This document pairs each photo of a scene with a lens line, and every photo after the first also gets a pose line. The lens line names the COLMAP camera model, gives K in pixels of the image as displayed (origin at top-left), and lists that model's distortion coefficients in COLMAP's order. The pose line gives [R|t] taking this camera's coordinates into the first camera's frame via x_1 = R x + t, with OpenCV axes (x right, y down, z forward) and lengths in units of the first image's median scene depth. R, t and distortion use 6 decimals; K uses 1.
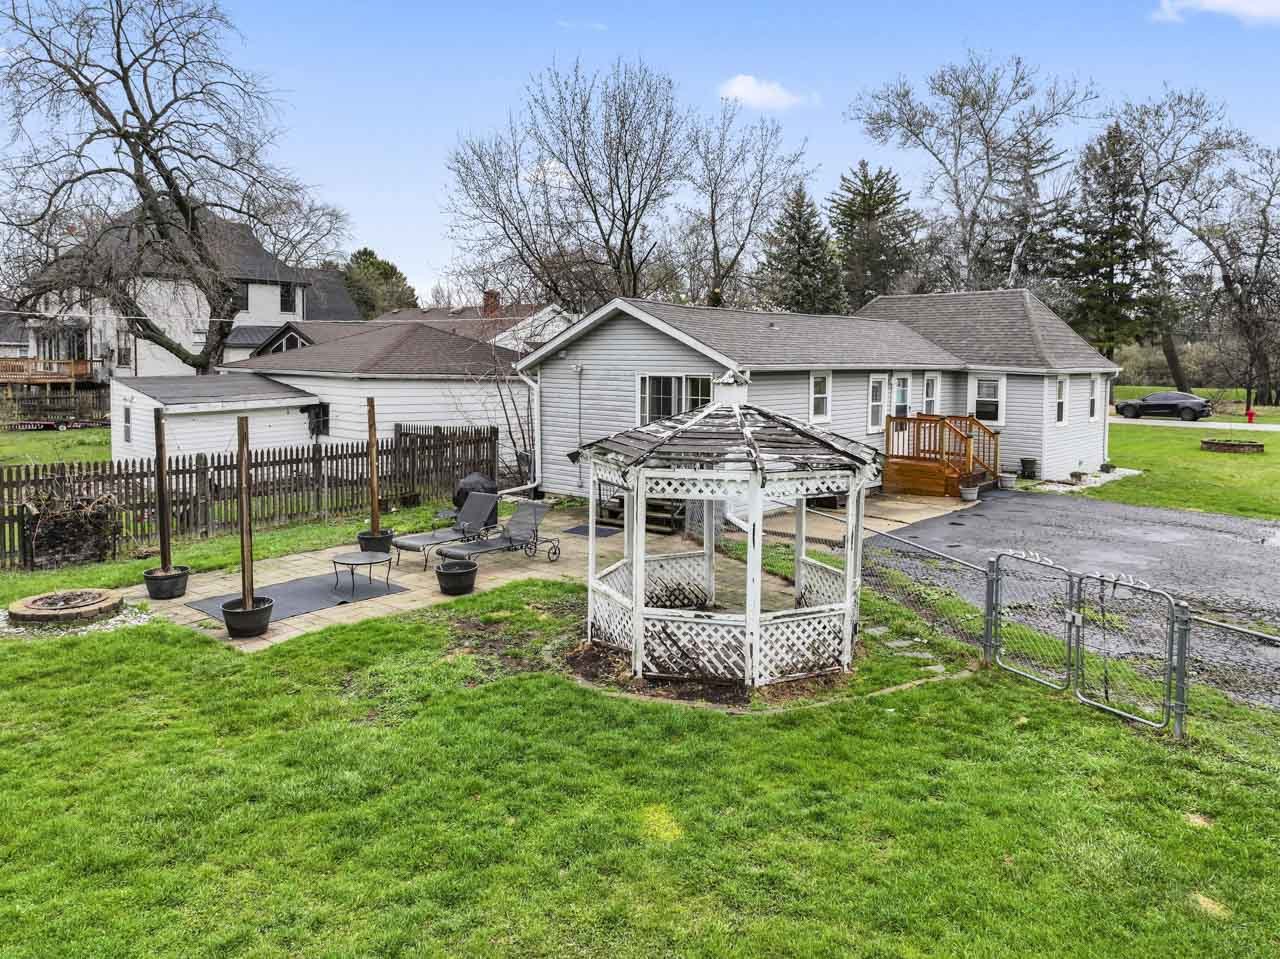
lens RADIAL K [[906.1, 0, 578.9], [0, 906.1, 478.4], [0, 0, 1]] dist [0.005328, 0.005030]
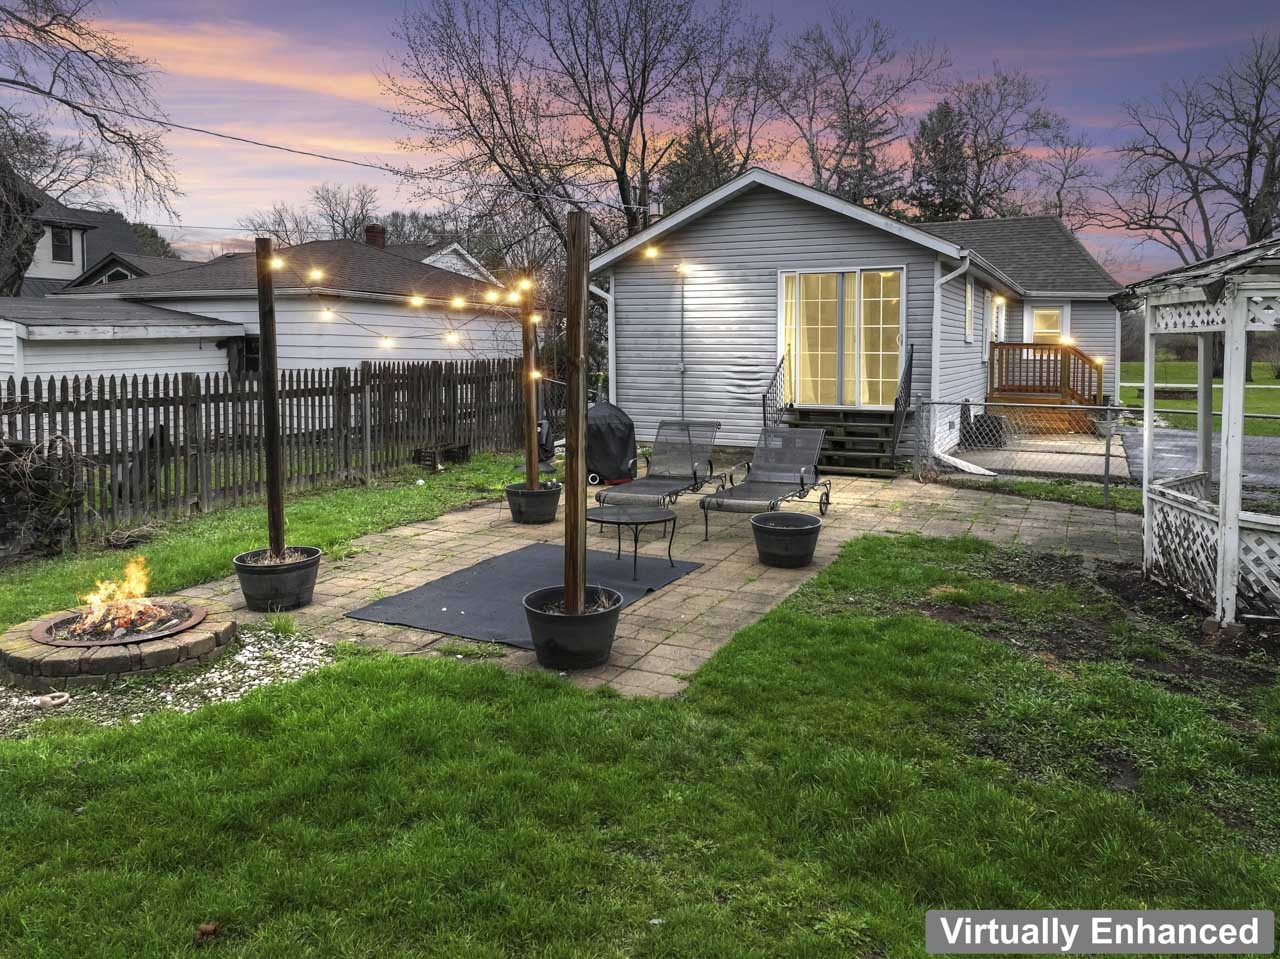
lens RADIAL K [[926.5, 0, 611.1], [0, 926.5, 475.6], [0, 0, 1]] dist [-0.001644, -0.002324]
pose [[0.962926, -0.037476, 0.267151, -0.206009], [0.034960, 0.999288, 0.014170, 0.027513], [-0.267492, -0.004305, 0.963550, 0.217994]]
